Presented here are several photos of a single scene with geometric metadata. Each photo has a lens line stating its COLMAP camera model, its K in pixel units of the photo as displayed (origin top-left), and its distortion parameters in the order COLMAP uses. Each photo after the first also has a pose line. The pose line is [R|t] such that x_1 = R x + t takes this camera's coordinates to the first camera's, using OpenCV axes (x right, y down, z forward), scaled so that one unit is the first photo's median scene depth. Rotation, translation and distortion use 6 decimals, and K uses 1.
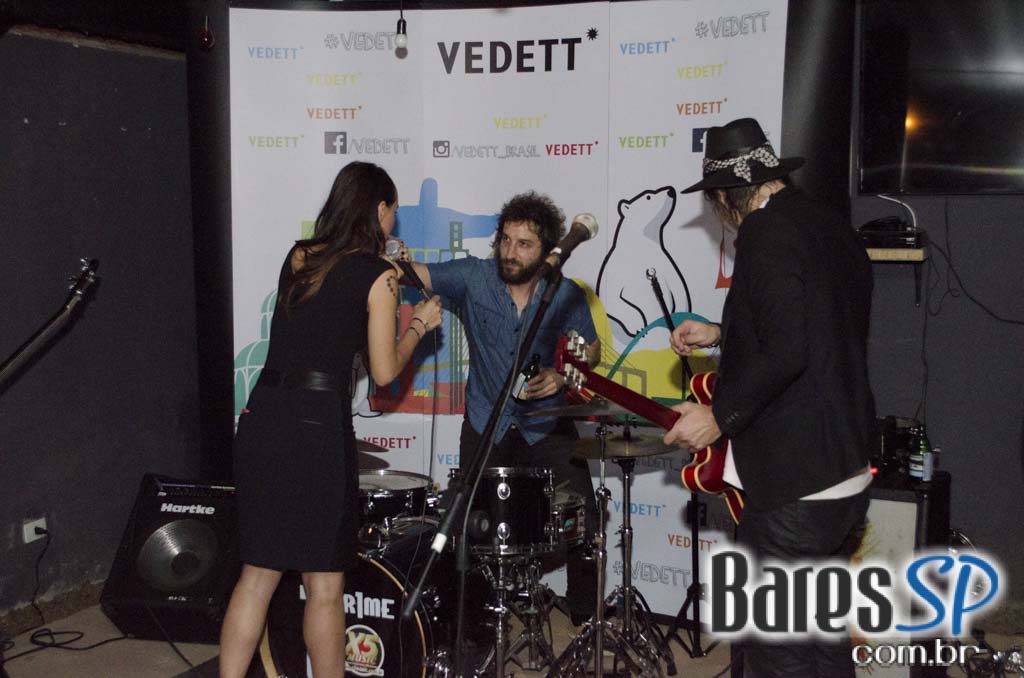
lens RADIAL K [[1378.2, 0, 510.2], [0, 1378.2, 340.0], [0, 0, 1]] dist [-0.016482, 0.000000]
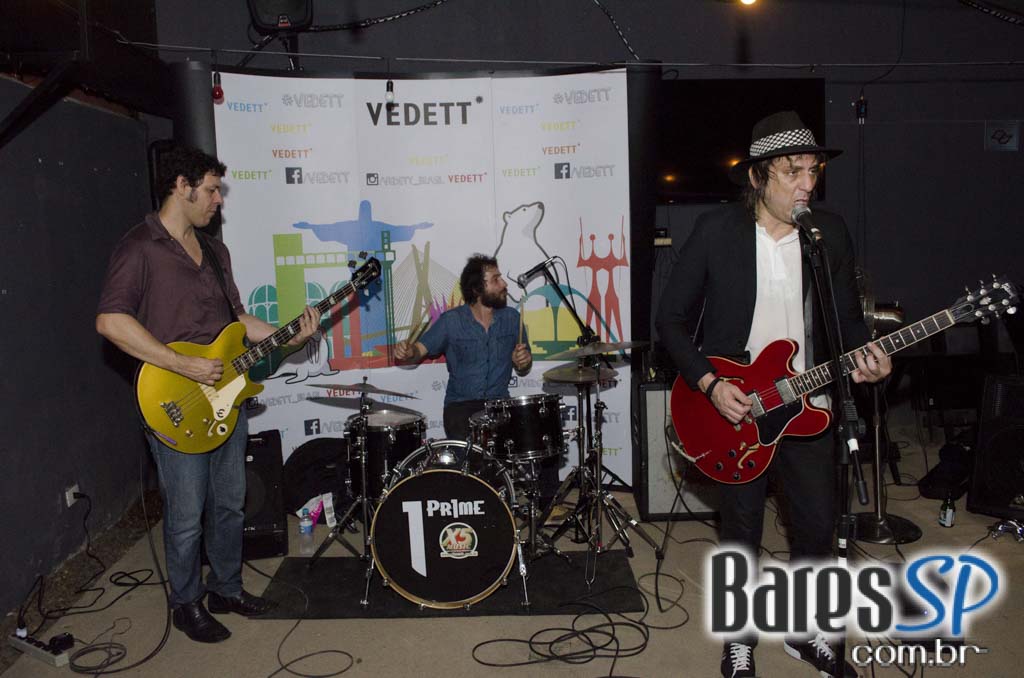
lens RADIAL K [[828.5, 0, 512.4], [0, 828.5, 337.9], [0, 0, 1]] dist [-0.069811, 0.000664]
pose [[0.895803, -0.088960, 0.435457, -0.314864], [0.073153, 0.995913, 0.052968, -0.012372], [-0.438390, -0.015594, 0.898650, 0.188430]]
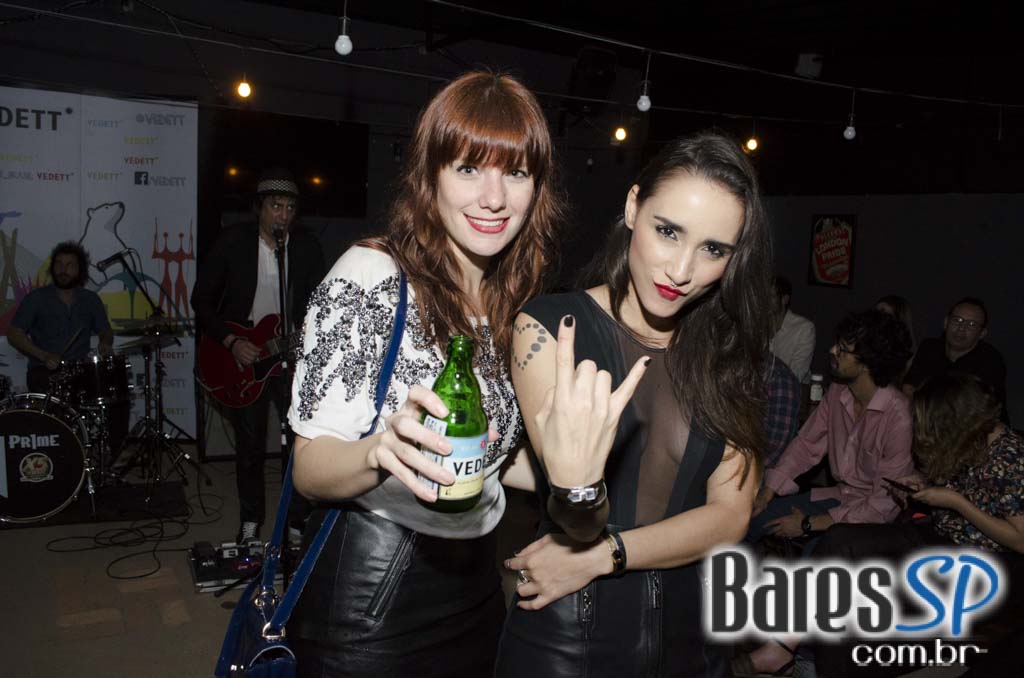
lens RADIAL K [[828.5, 0, 509.4], [0, 828.5, 346.1], [0, 0, 1]] dist [-0.069811, 0.000664]
pose [[0.620129, -0.072351, 0.781156, -0.410017], [0.020064, 0.996875, 0.076403, 0.006049], [-0.784243, -0.031706, 0.619643, -0.071879]]
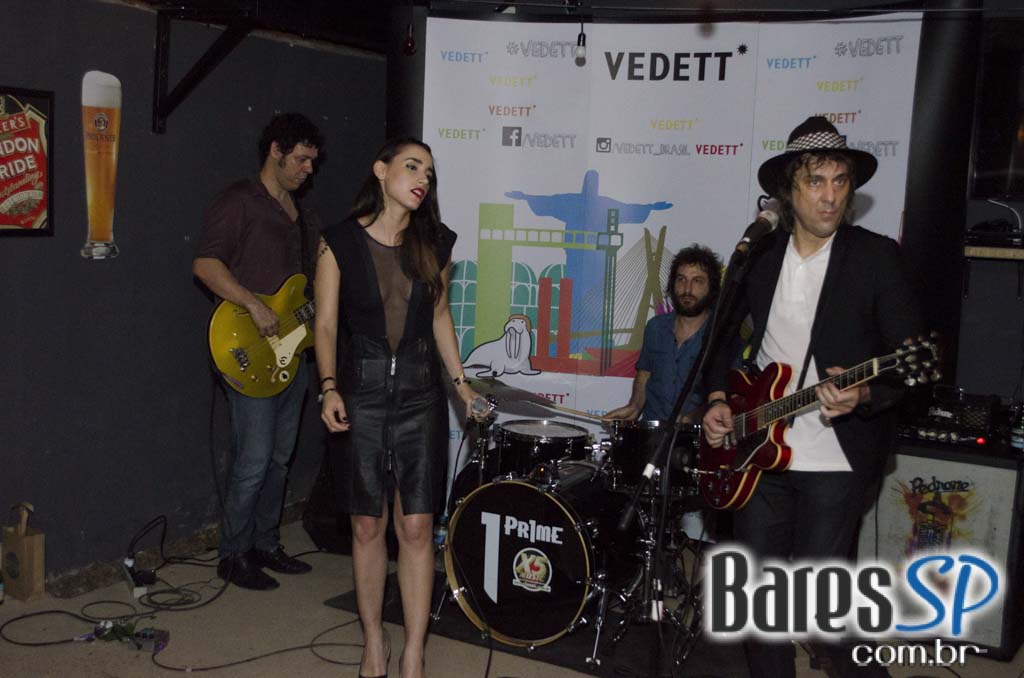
lens RADIAL K [[1271.7, 0, 512.4], [0, 1271.7, 338.5], [0, 0, 1]] dist [-0.029366, 0.000000]
pose [[0.996284, 0.045541, -0.073108, -0.042716], [-0.044111, 0.998805, 0.021064, 0.003821], [0.073980, -0.017761, 0.997102, -0.068707]]
